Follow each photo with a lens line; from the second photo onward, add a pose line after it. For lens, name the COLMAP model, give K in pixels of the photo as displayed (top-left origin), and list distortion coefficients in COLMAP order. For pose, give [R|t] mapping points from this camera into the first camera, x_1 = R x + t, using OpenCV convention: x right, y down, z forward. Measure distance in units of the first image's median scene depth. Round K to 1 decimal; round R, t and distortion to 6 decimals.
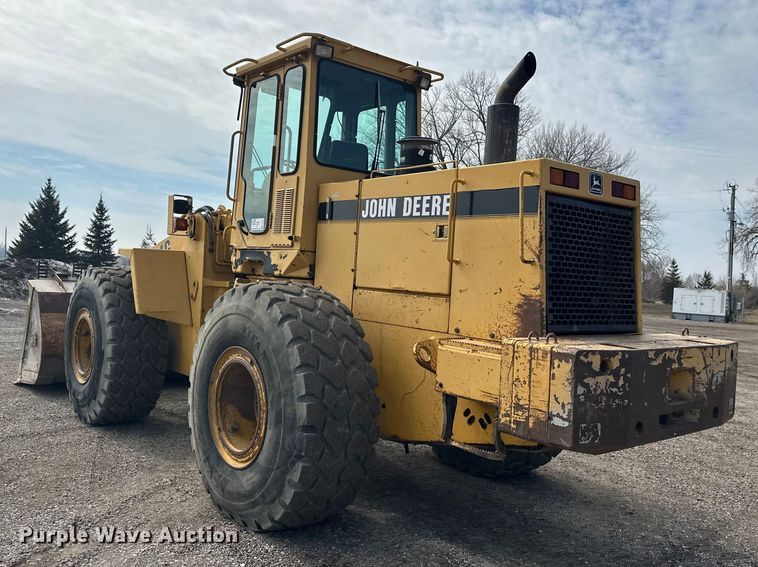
lens RADIAL K [[688.4, 0, 366.1], [0, 688.4, 261.6], [0, 0, 1]] dist [0.100012, -0.154329]
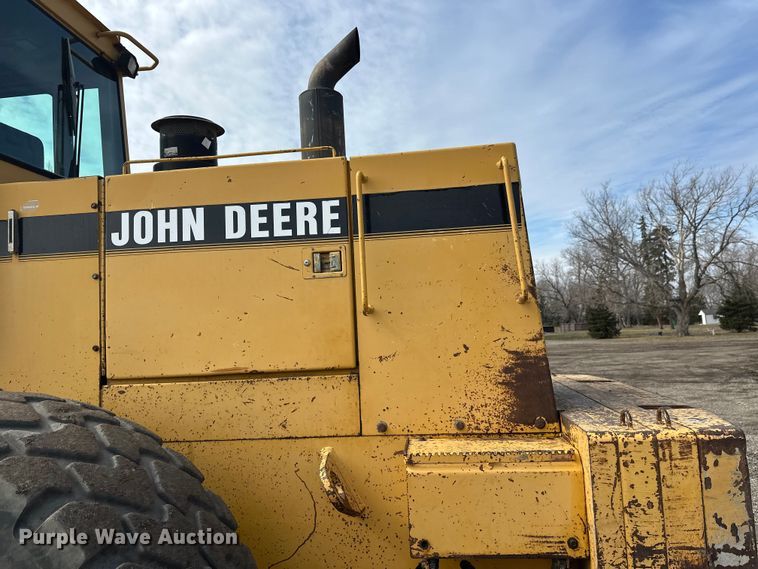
lens RADIAL K [[538.2, 0, 396.3], [0, 538.2, 272.8], [0, 0, 1]] dist [0.034182, -0.042896]
pose [[0.693701, -0.021251, 0.719950, -0.177727], [0.077398, 0.995976, -0.045177, -0.008564], [-0.716093, 0.087062, 0.692554, 0.636460]]
